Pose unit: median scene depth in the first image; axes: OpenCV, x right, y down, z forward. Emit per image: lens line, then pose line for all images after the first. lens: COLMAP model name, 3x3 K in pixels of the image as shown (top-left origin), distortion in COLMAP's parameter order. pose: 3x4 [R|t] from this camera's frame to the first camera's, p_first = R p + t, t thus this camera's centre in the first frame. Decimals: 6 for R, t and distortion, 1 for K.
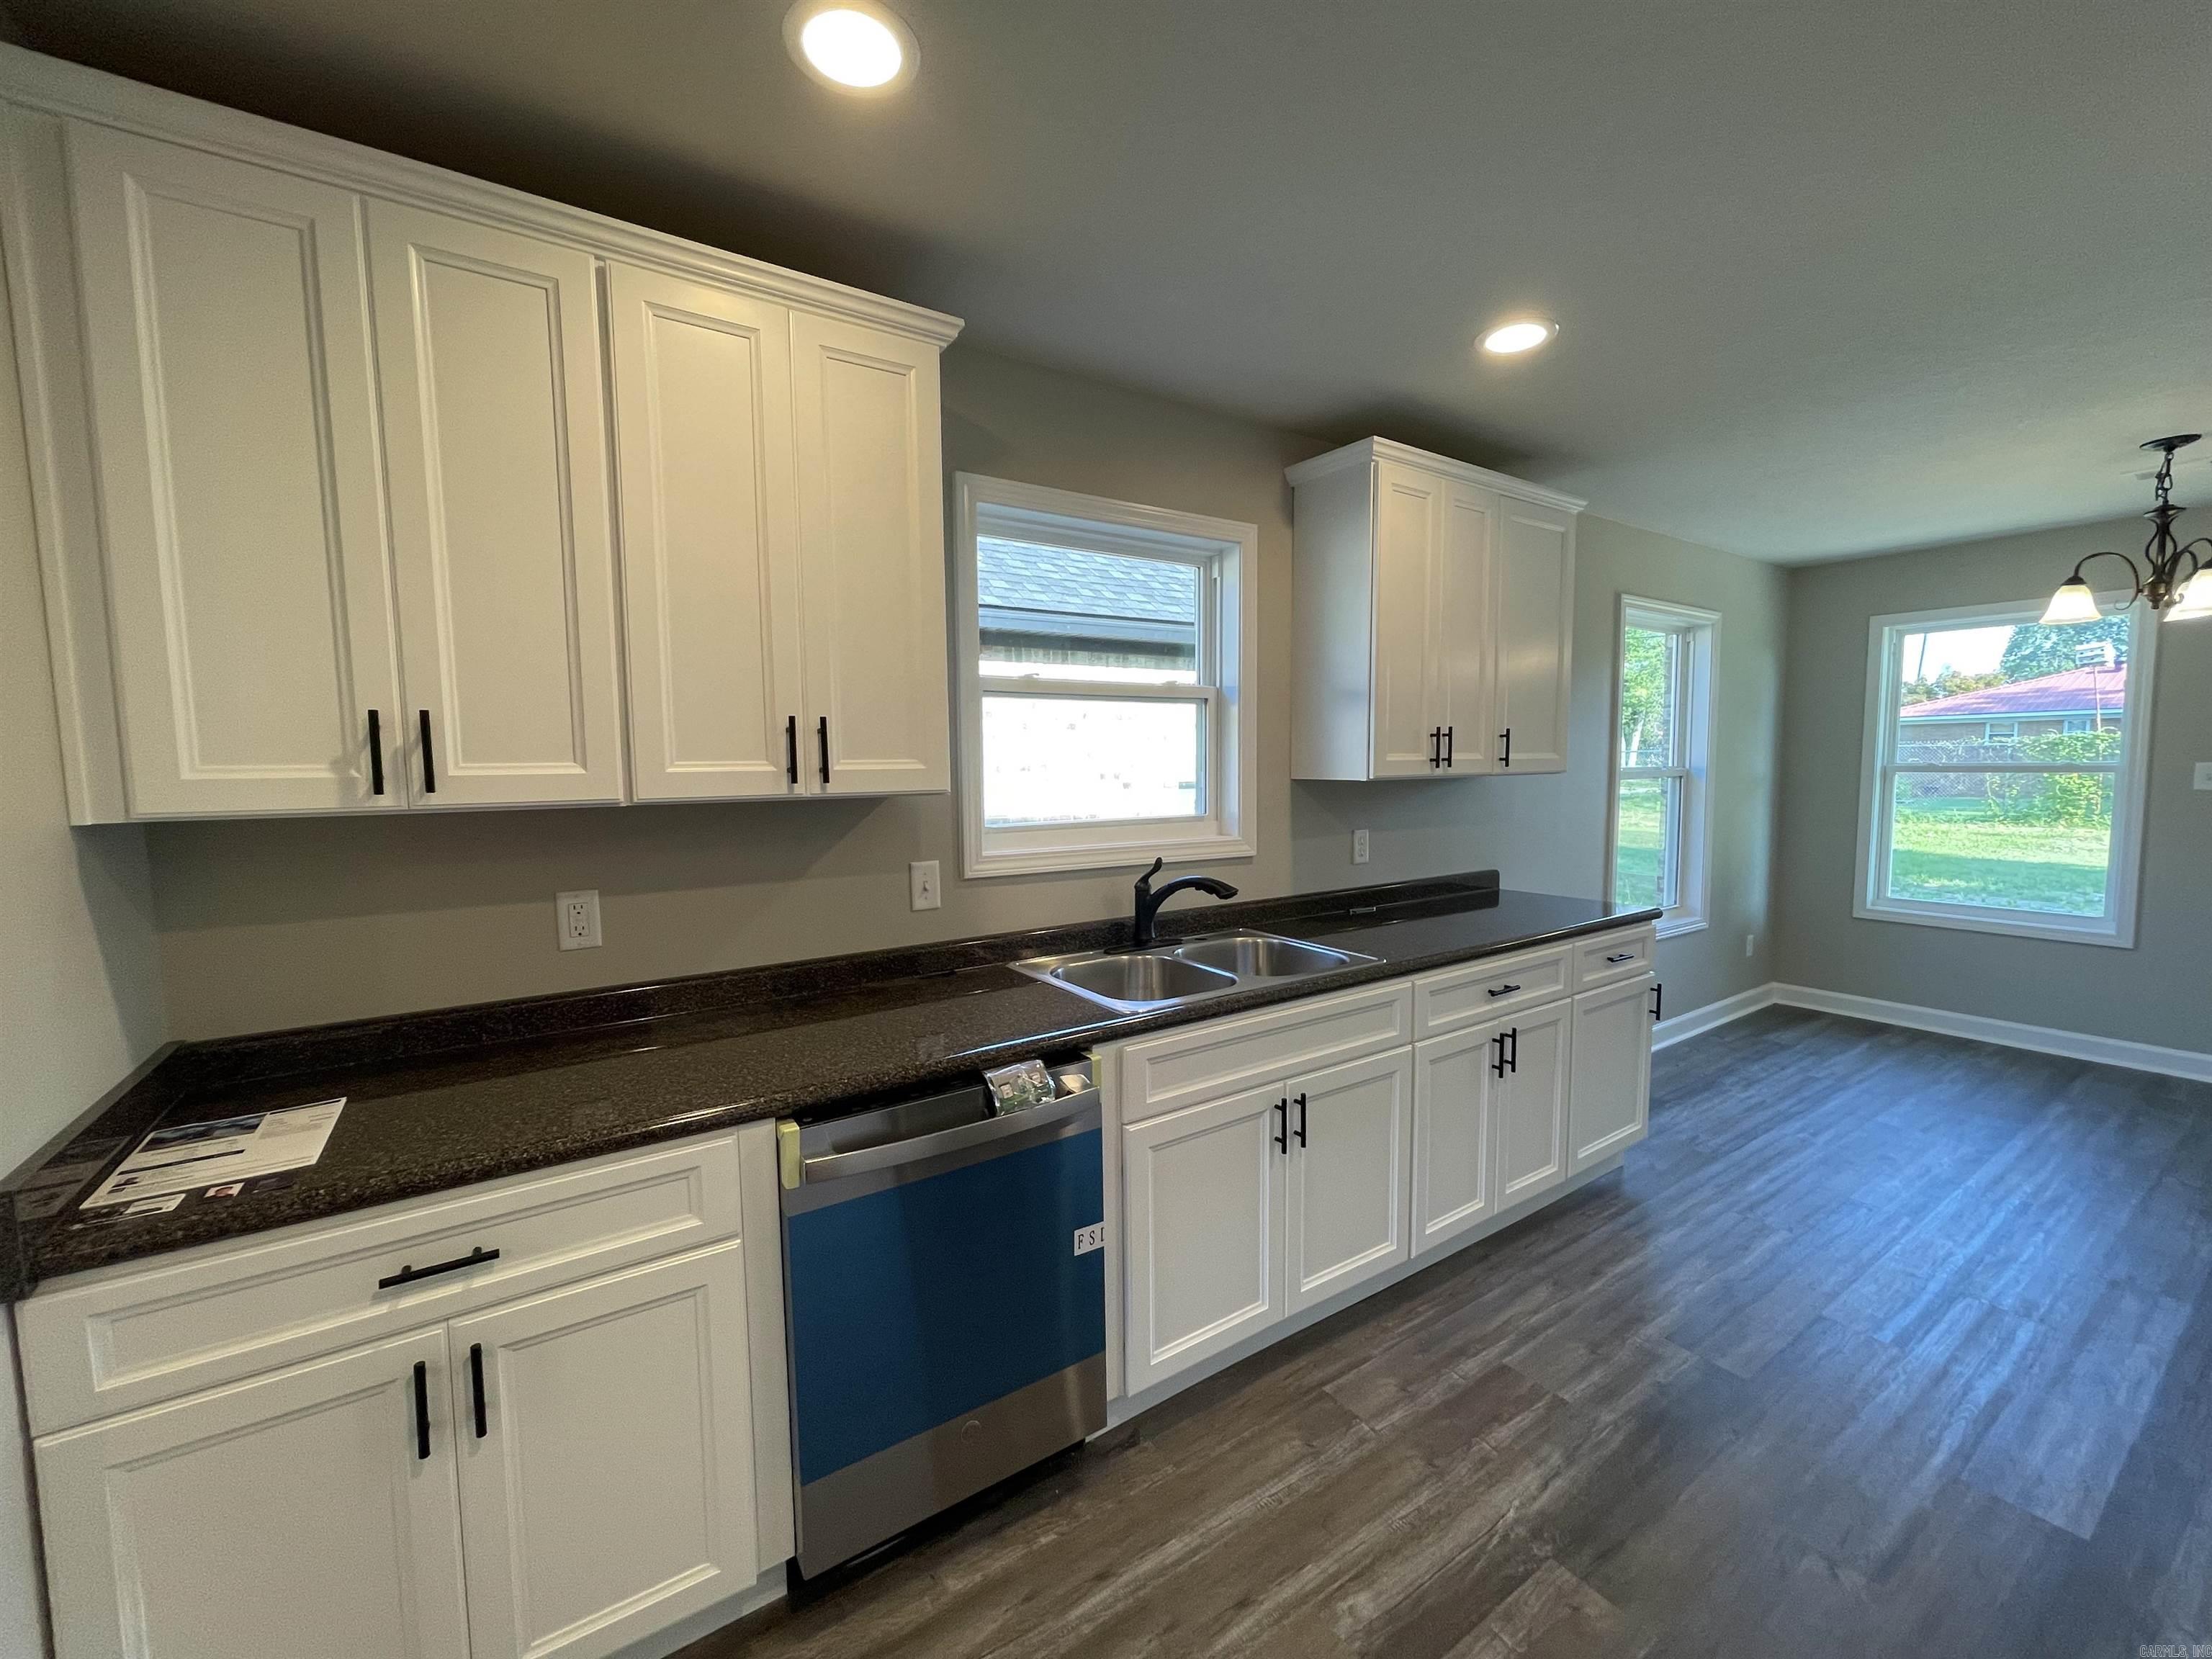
lens RADIAL K [[899.0, 0, 1084.6], [0, 899.0, 834.5], [0, 0, 1]] dist [0.001486, -0.001168]
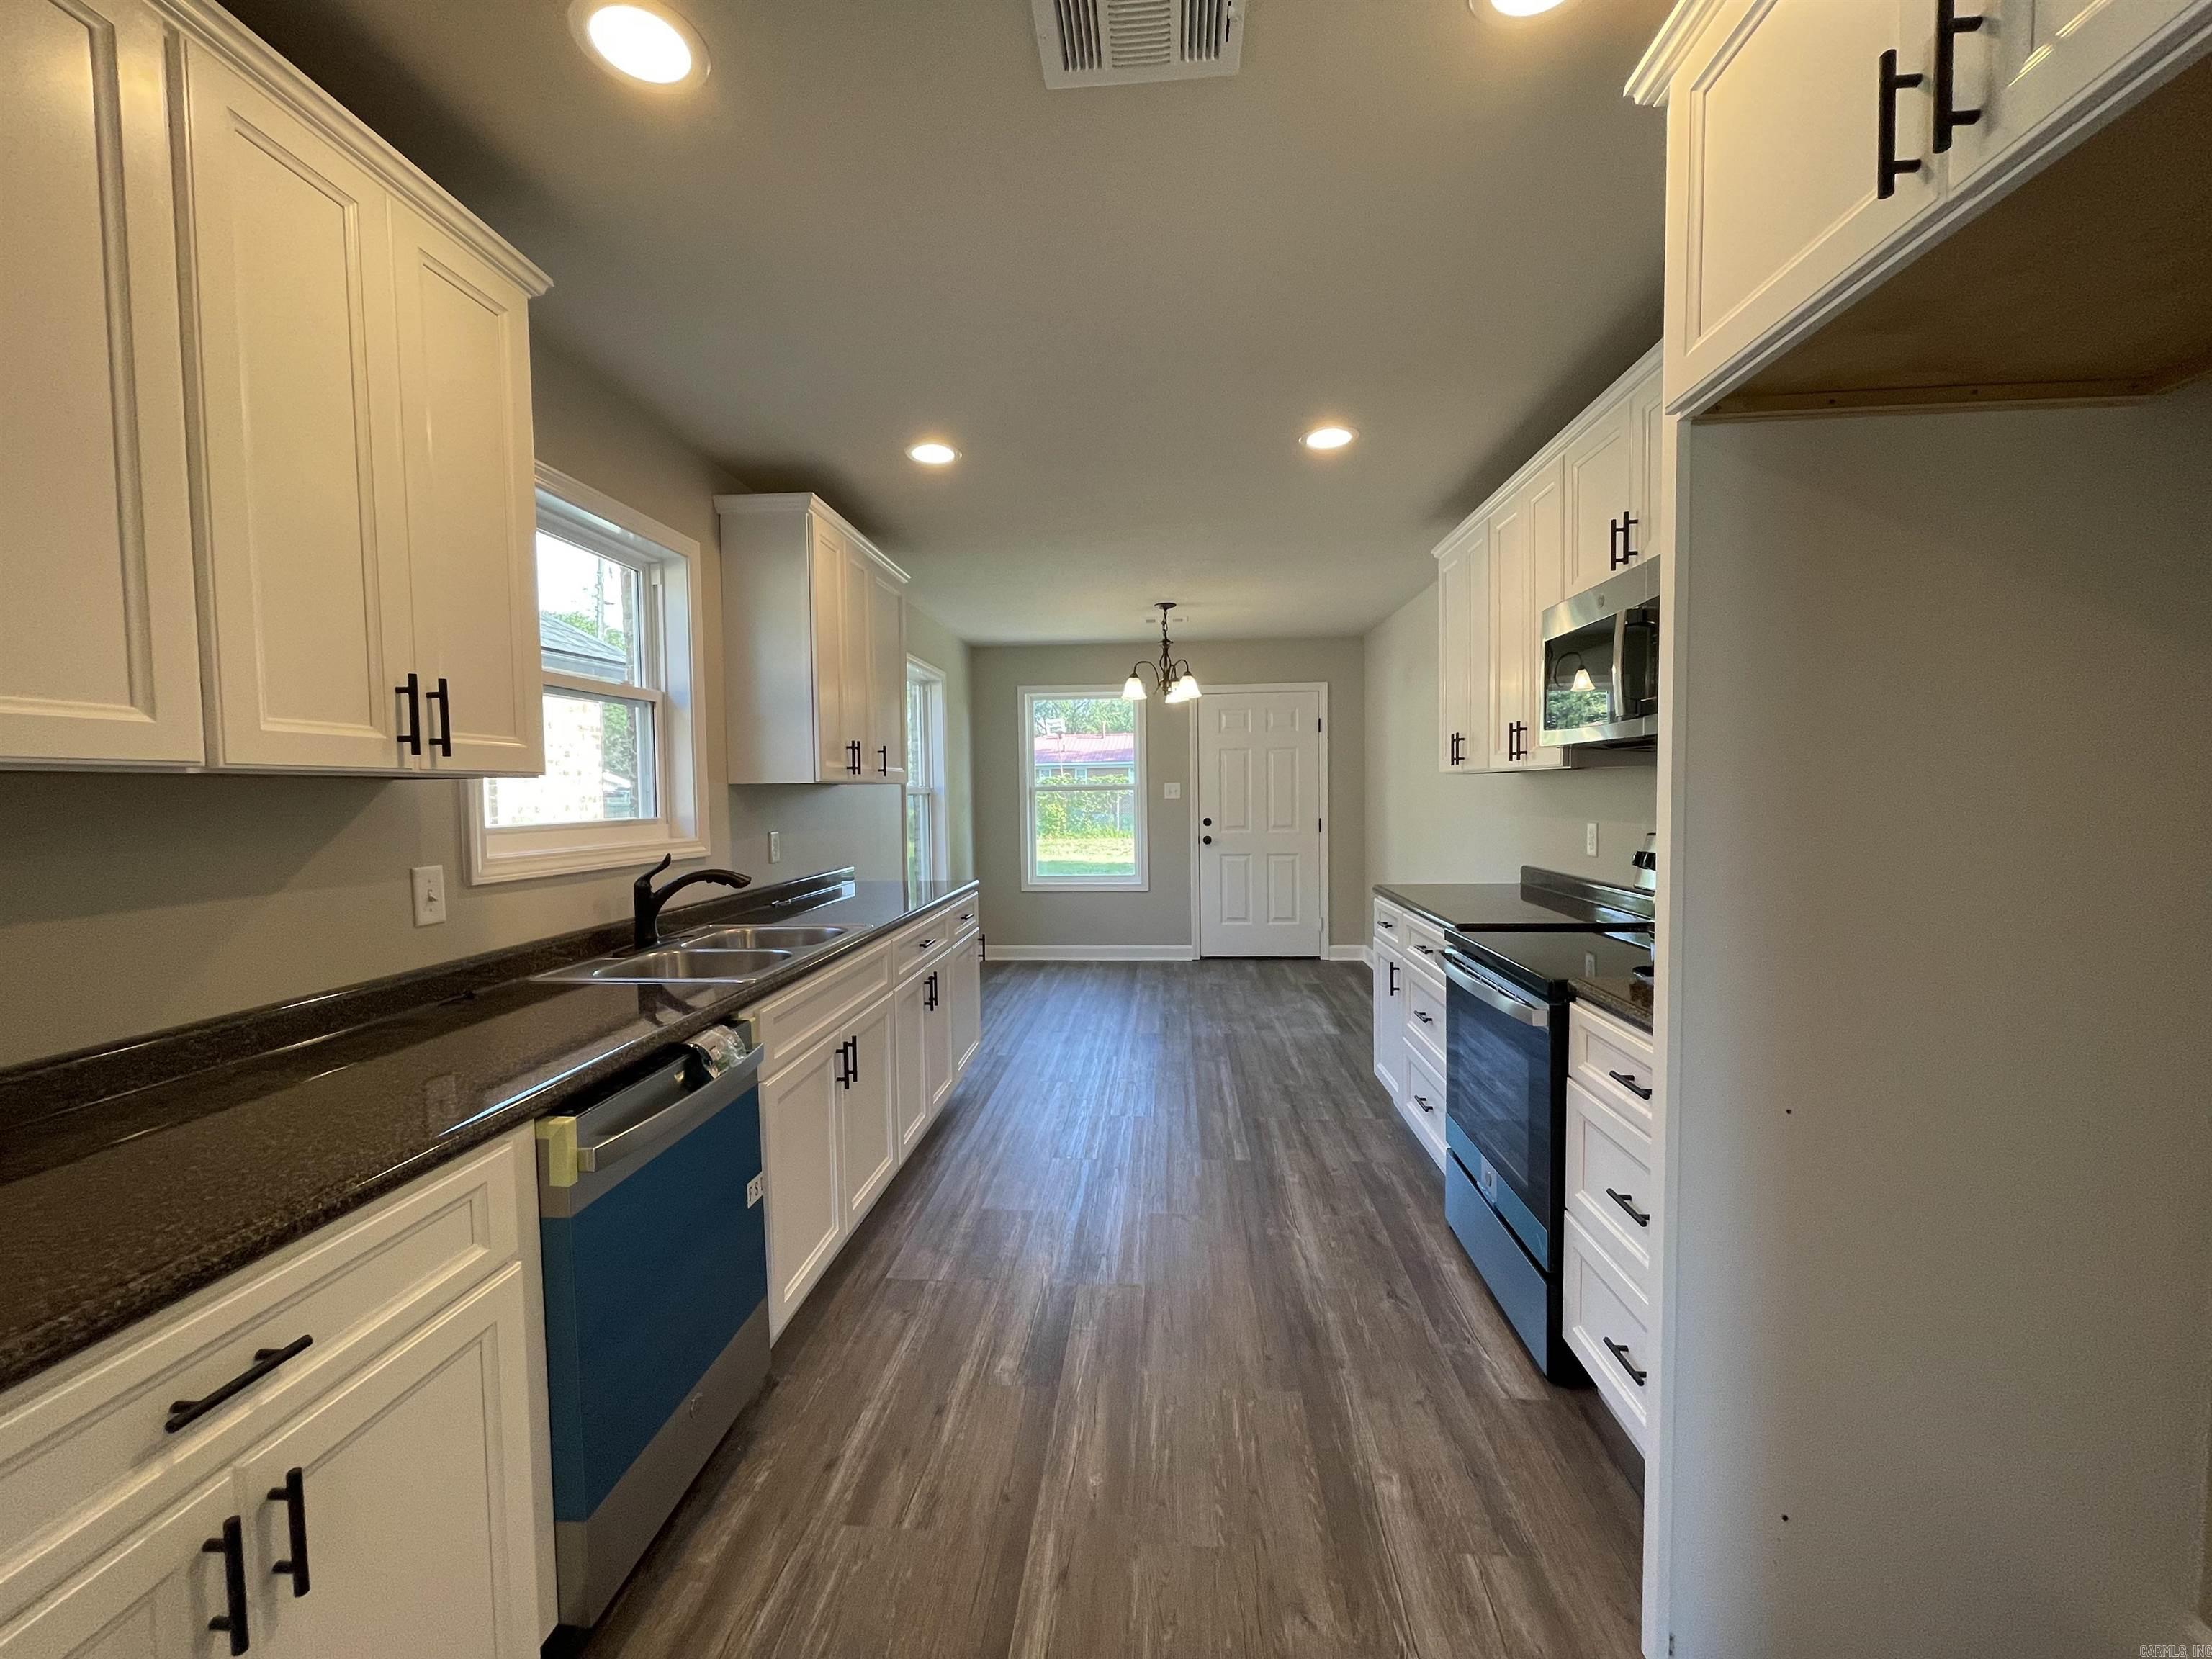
lens RADIAL K [[899.0, 0, 1100.8], [0, 899.0, 833.1], [0, 0, 1]] dist [0.001486, -0.001168]
pose [[0.618593, -0.034789, 0.784941, -0.405183], [0.071220, 0.997389, -0.011922, 0.049133], [-0.782477, 0.063278, 0.619456, -0.006013]]
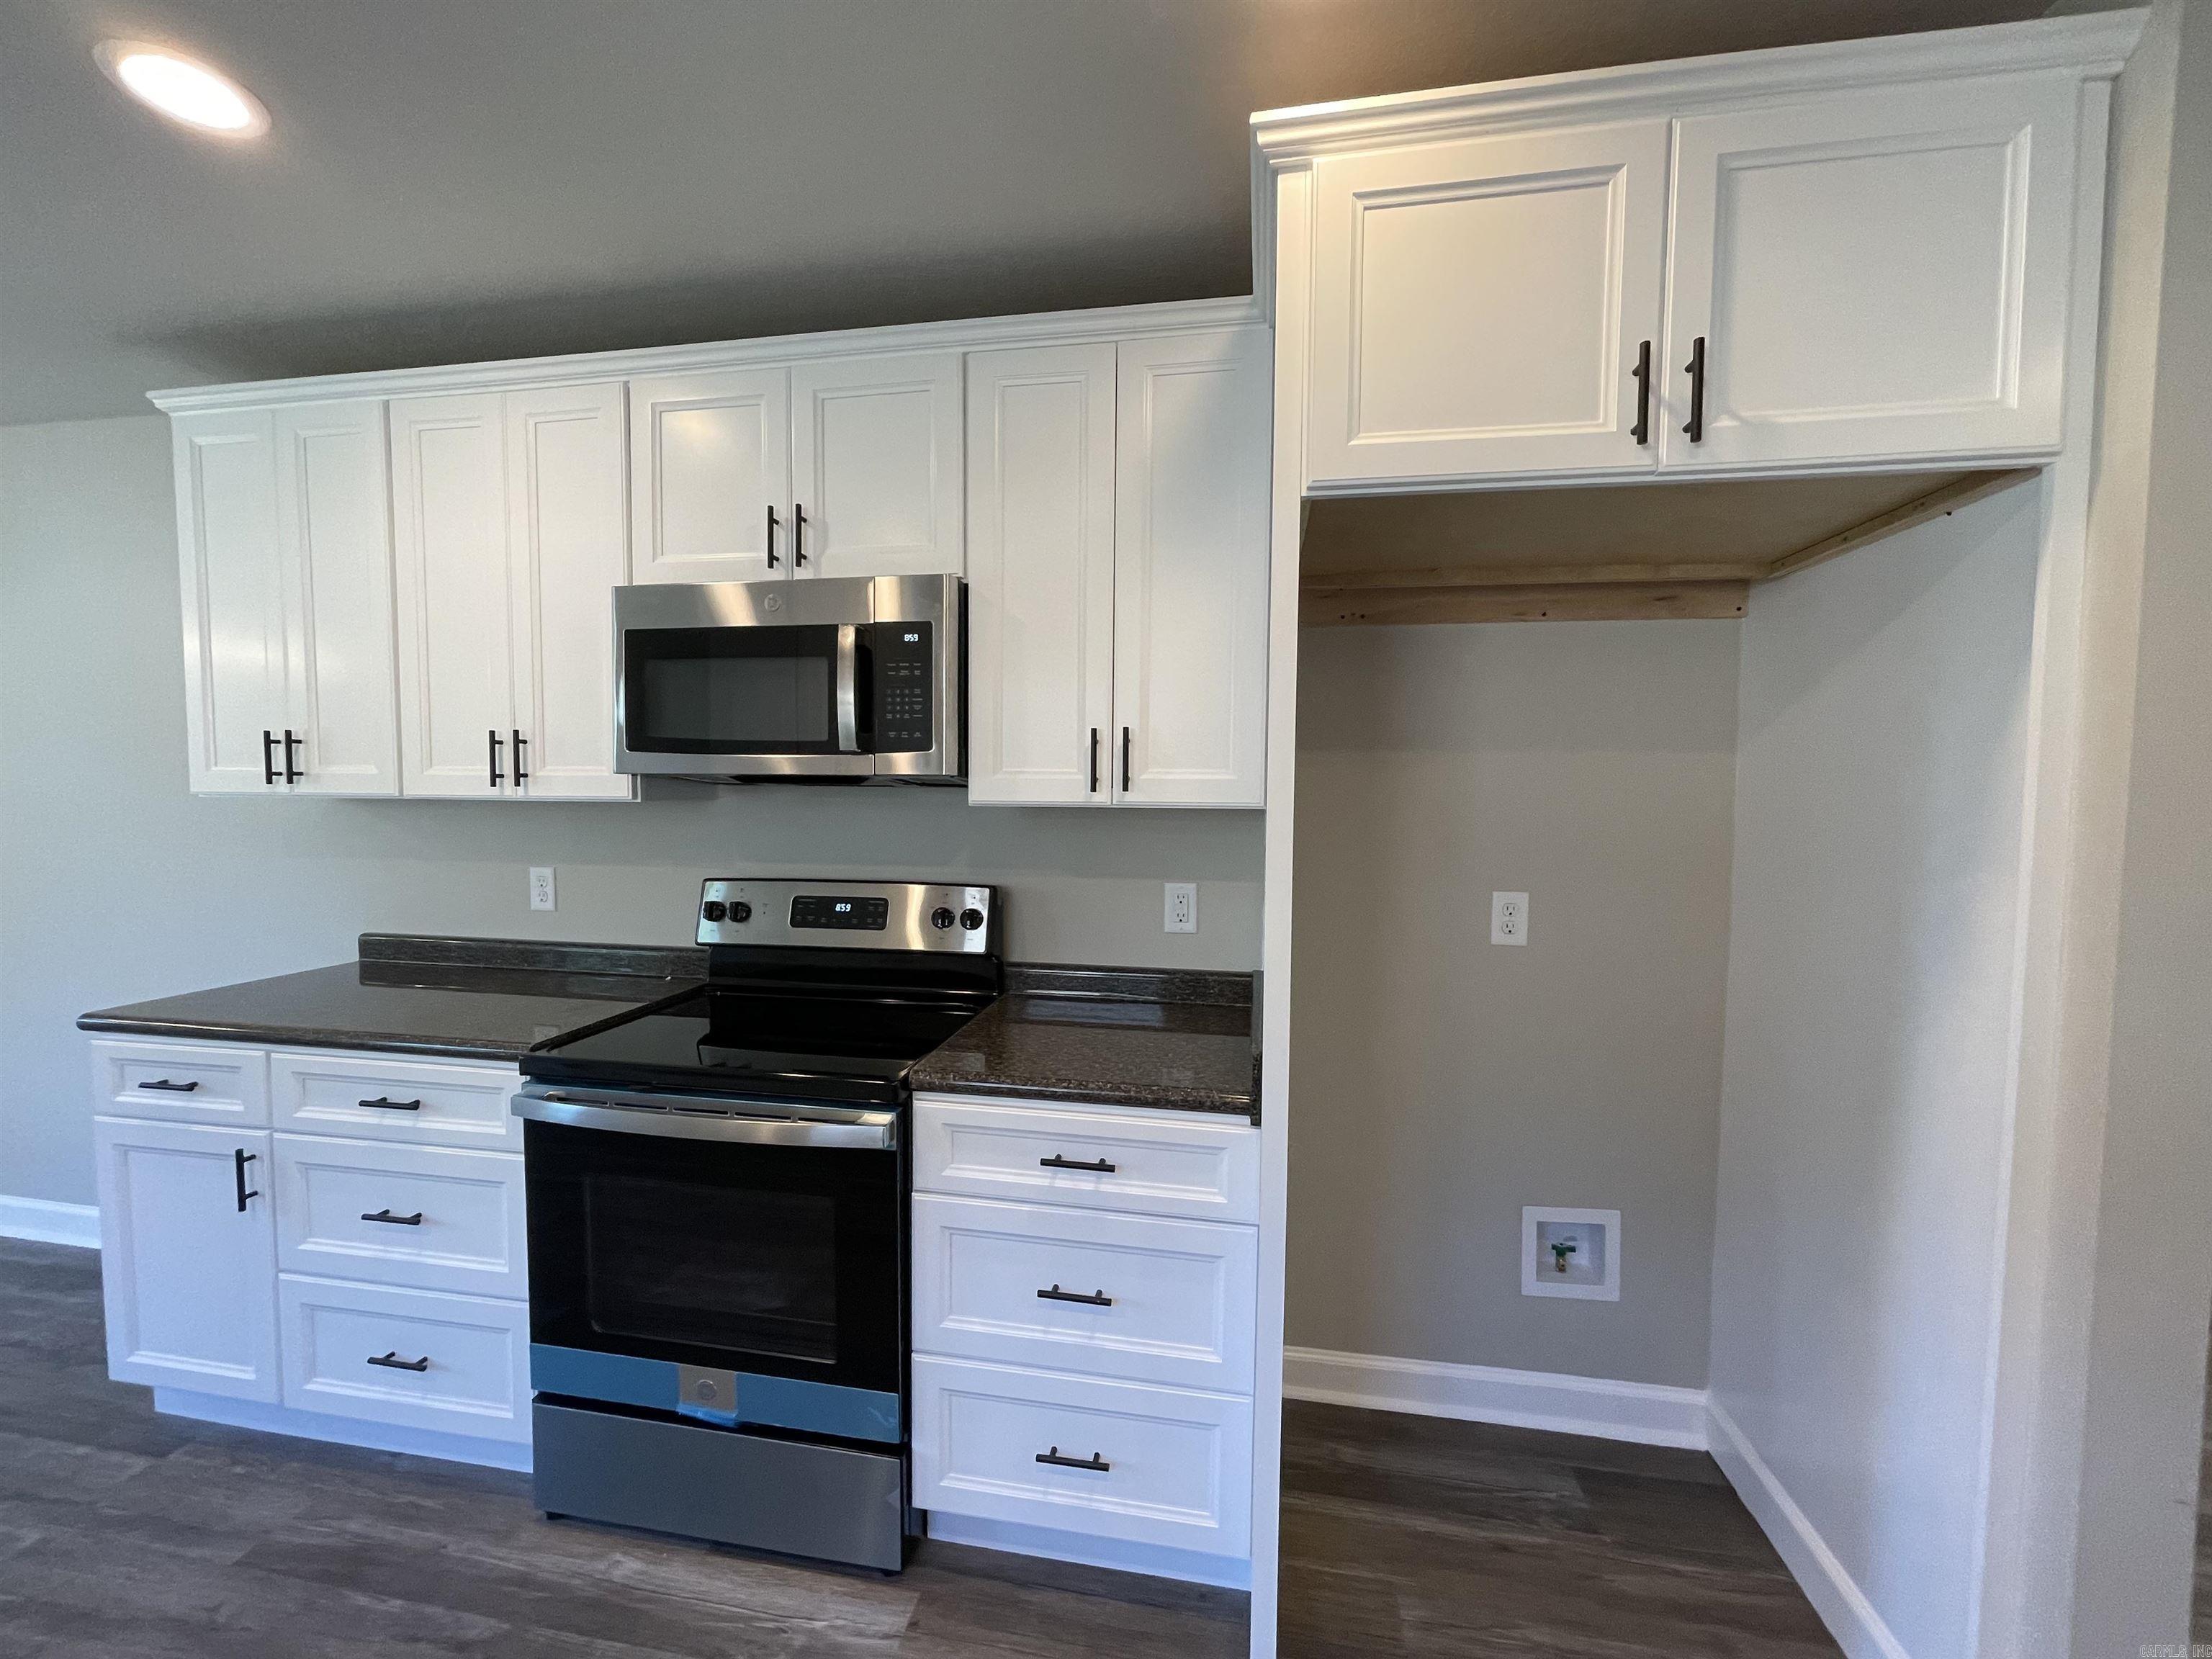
lens RADIAL K [[899.0, 0, 1109.6], [0, 899.0, 830.9], [0, 0, 1]] dist [0.001486, -0.001168]
pose [[-0.720492, -0.023869, 0.693052, -0.085942], [0.056870, 0.994007, 0.093355, -0.027739], [-0.691127, 0.106675, -0.714817, 0.512989]]
